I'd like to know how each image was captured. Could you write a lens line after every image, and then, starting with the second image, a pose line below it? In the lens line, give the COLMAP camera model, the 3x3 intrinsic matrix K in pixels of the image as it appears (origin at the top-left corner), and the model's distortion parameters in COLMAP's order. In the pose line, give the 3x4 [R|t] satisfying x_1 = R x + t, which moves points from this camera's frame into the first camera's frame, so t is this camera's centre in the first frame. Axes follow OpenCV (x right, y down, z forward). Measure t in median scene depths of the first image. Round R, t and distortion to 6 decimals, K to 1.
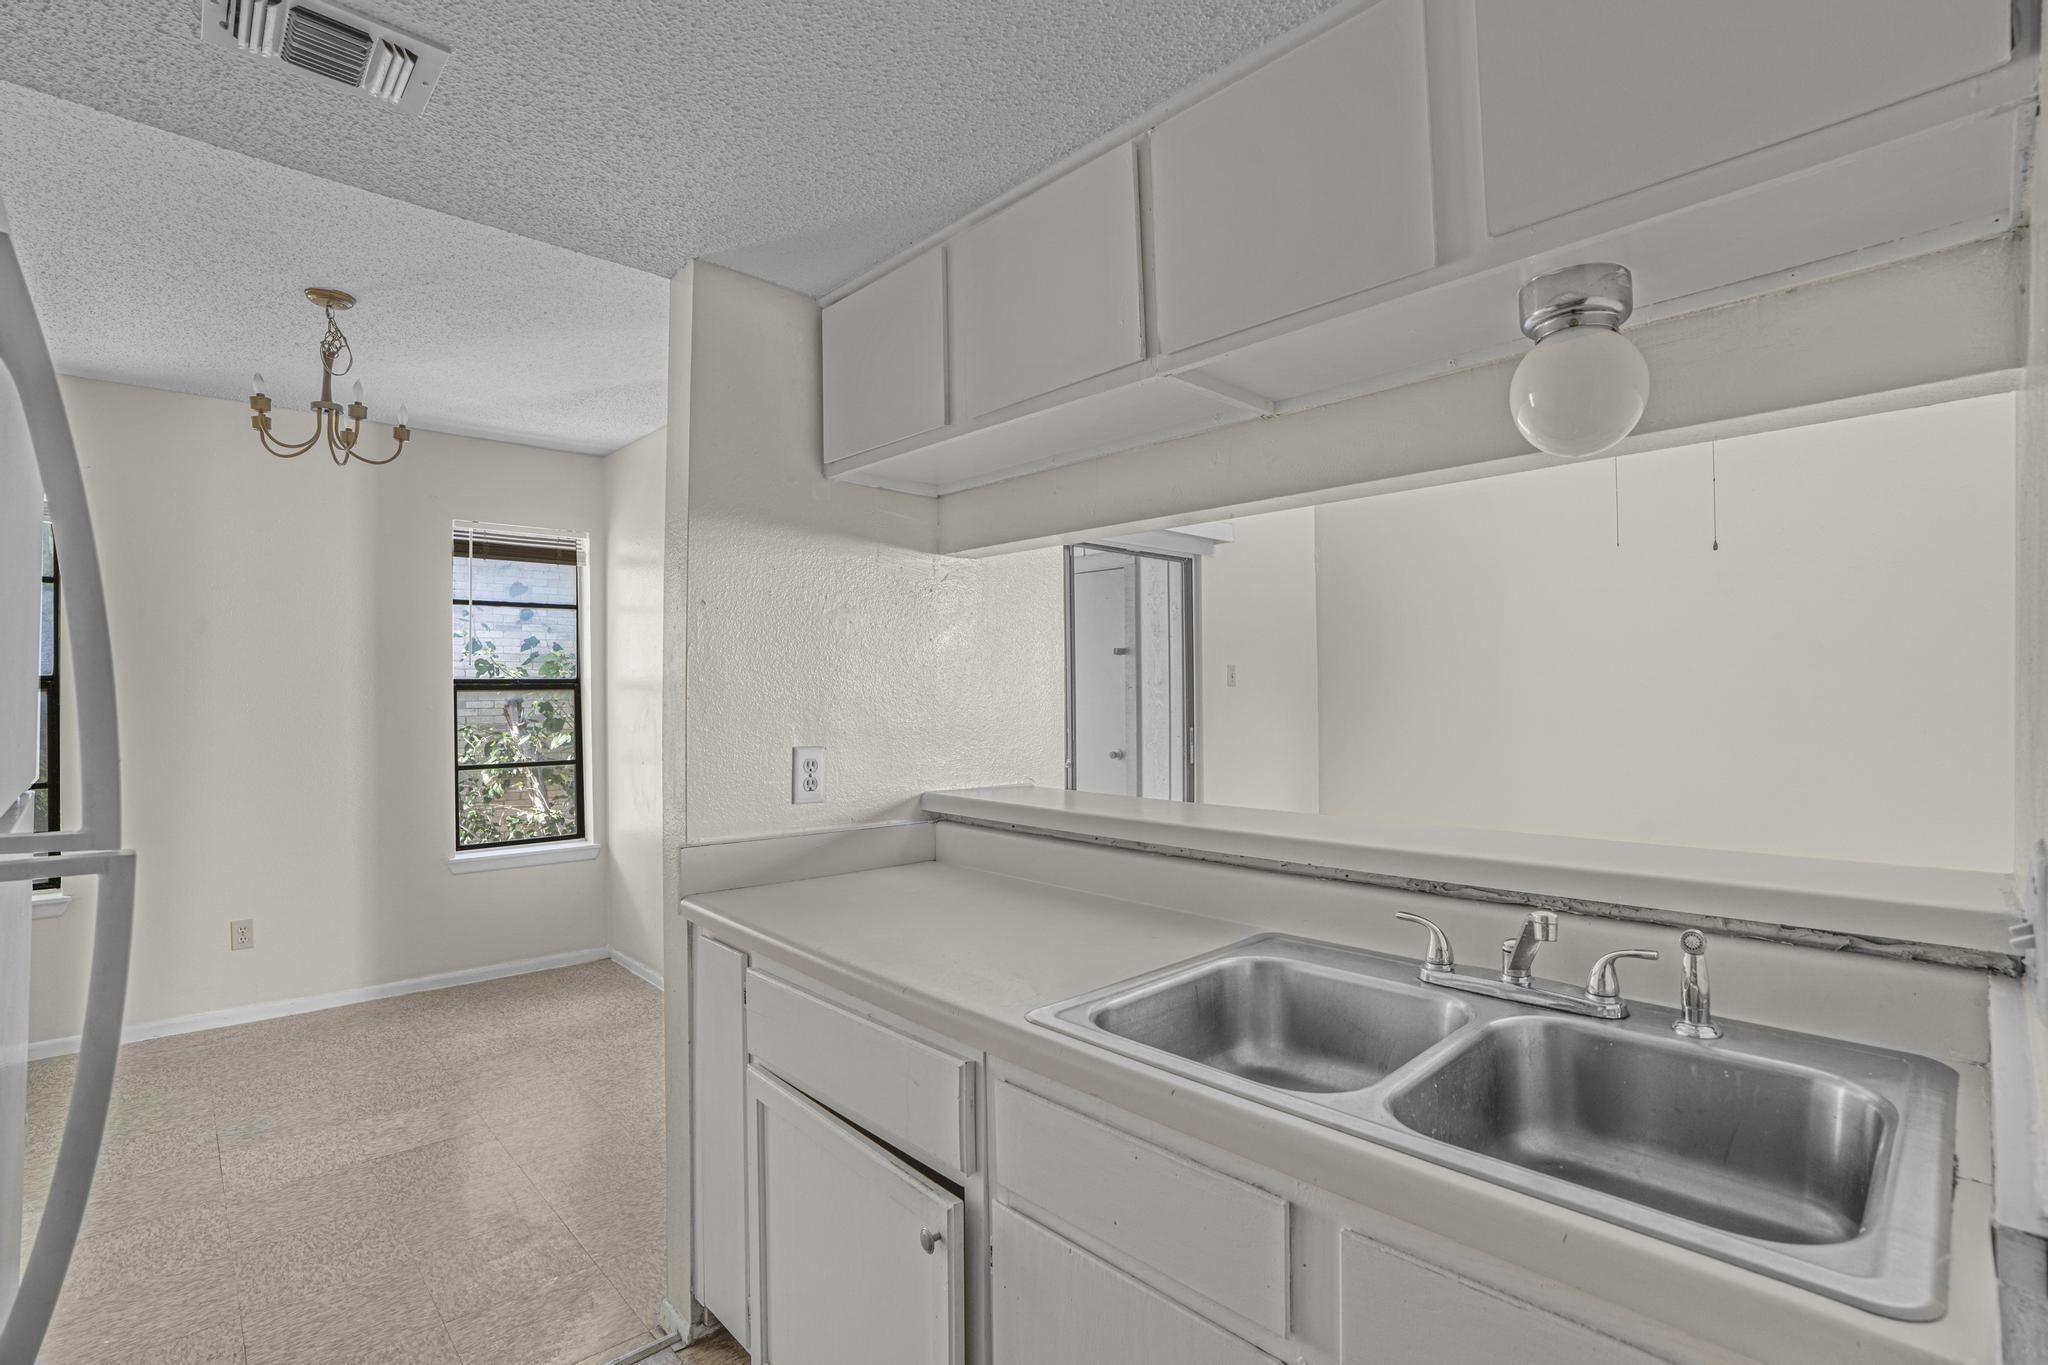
lens RADIAL K [[934.9, 0, 1028.3], [0, 934.9, 665.7], [0, 0, 1]] dist [-0.001375, 0.000785]
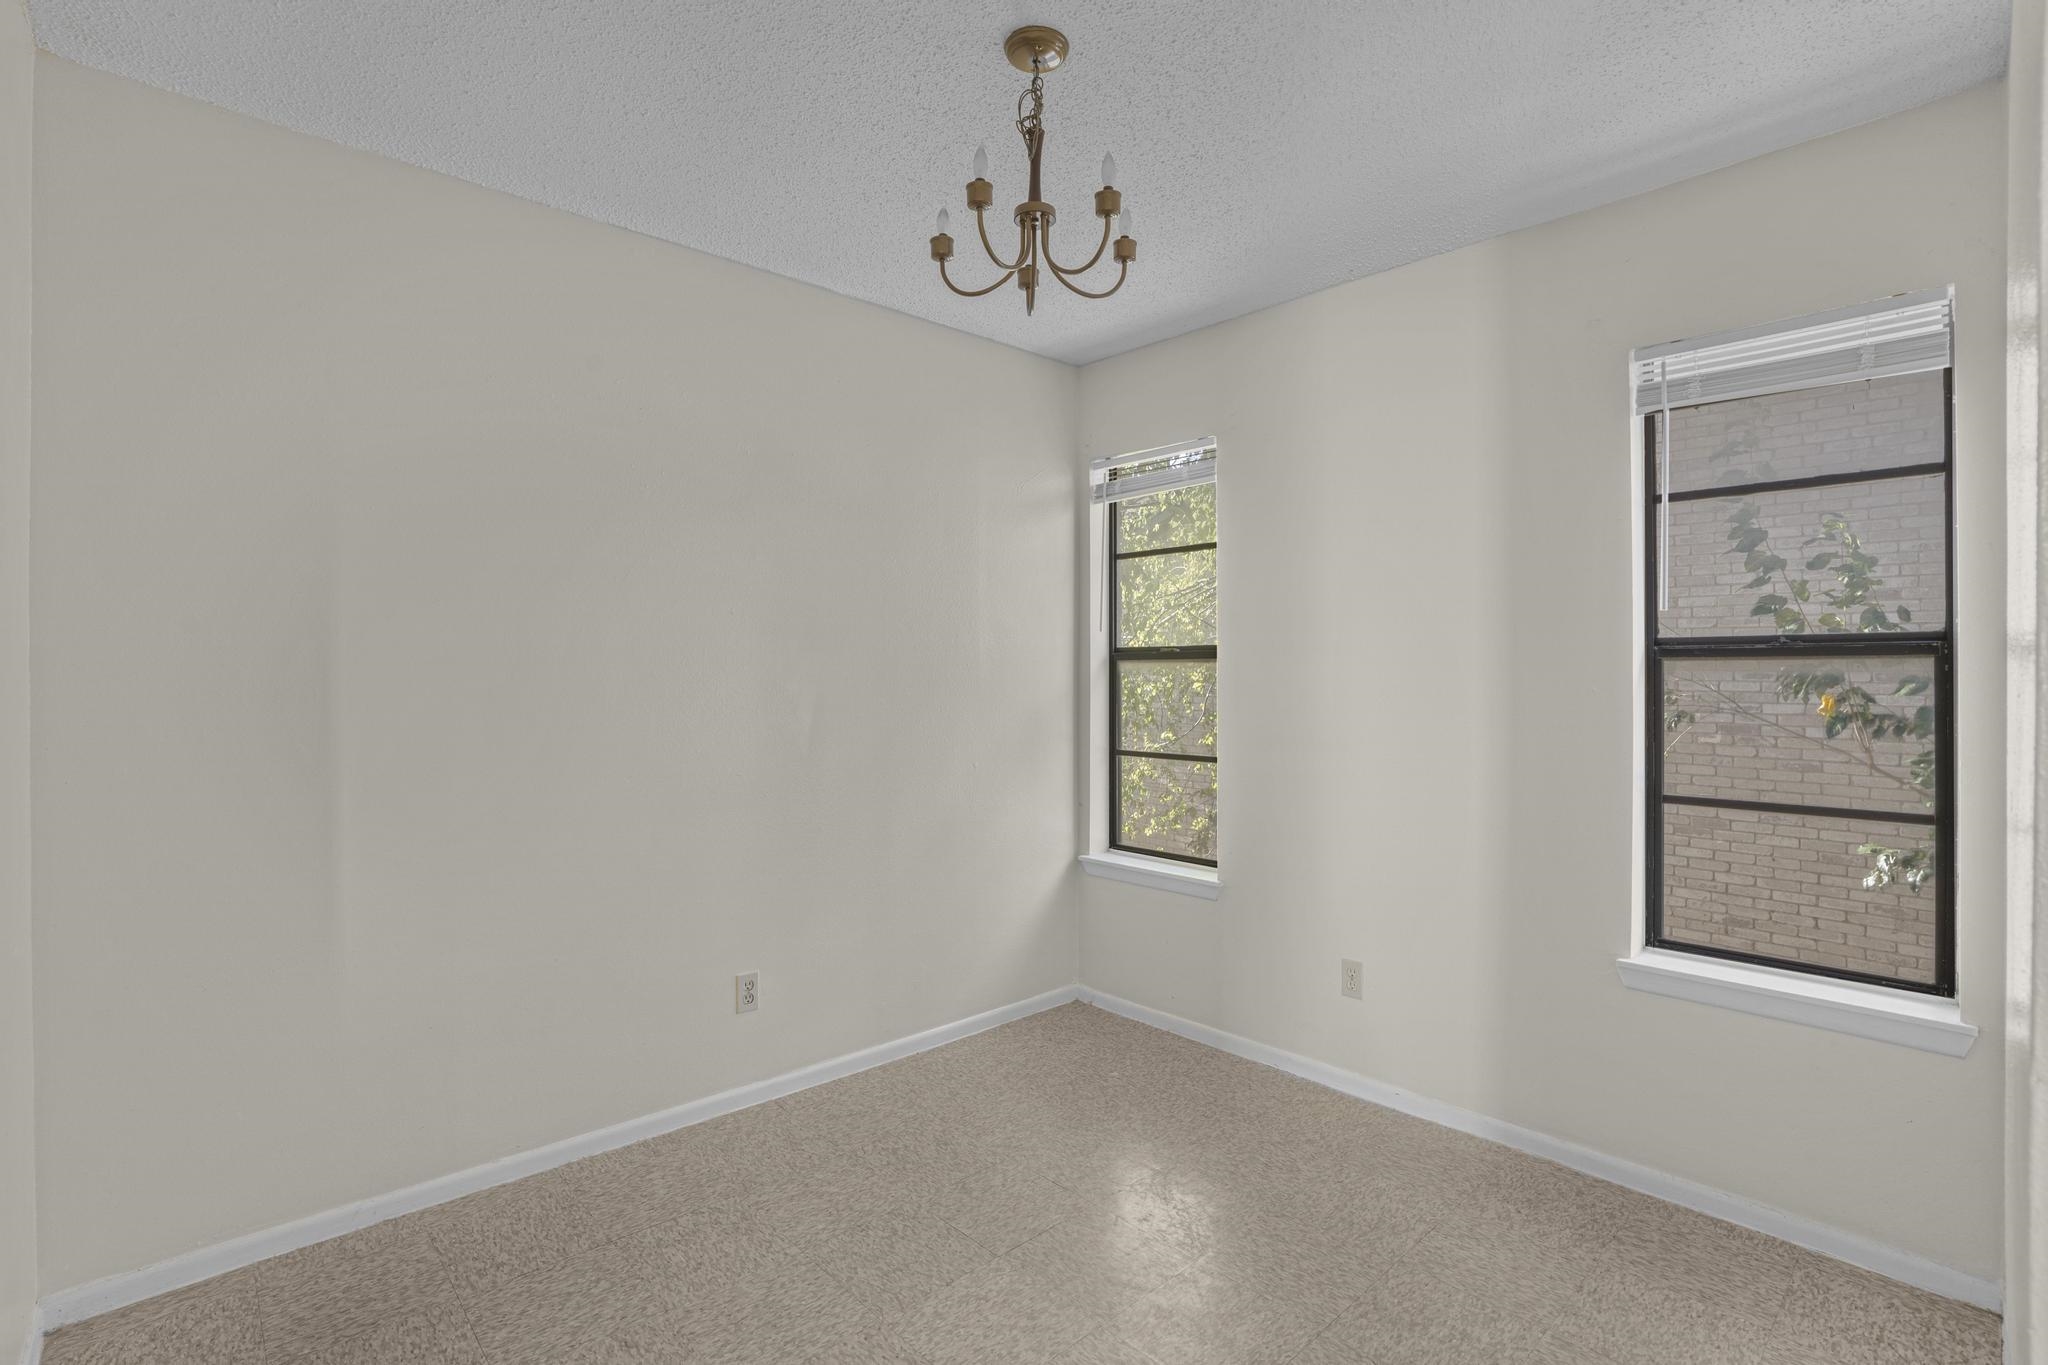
lens RADIAL K [[934.9, 0, 1028.3], [0, 934.9, 665.7], [0, 0, 1]] dist [-0.001375, 0.000785]
pose [[0.042017, -0.008988, -0.999076, -0.060562], [0.022408, 0.999716, -0.008052, 0.025088], [0.998866, -0.022049, 0.042206, 0.559988]]
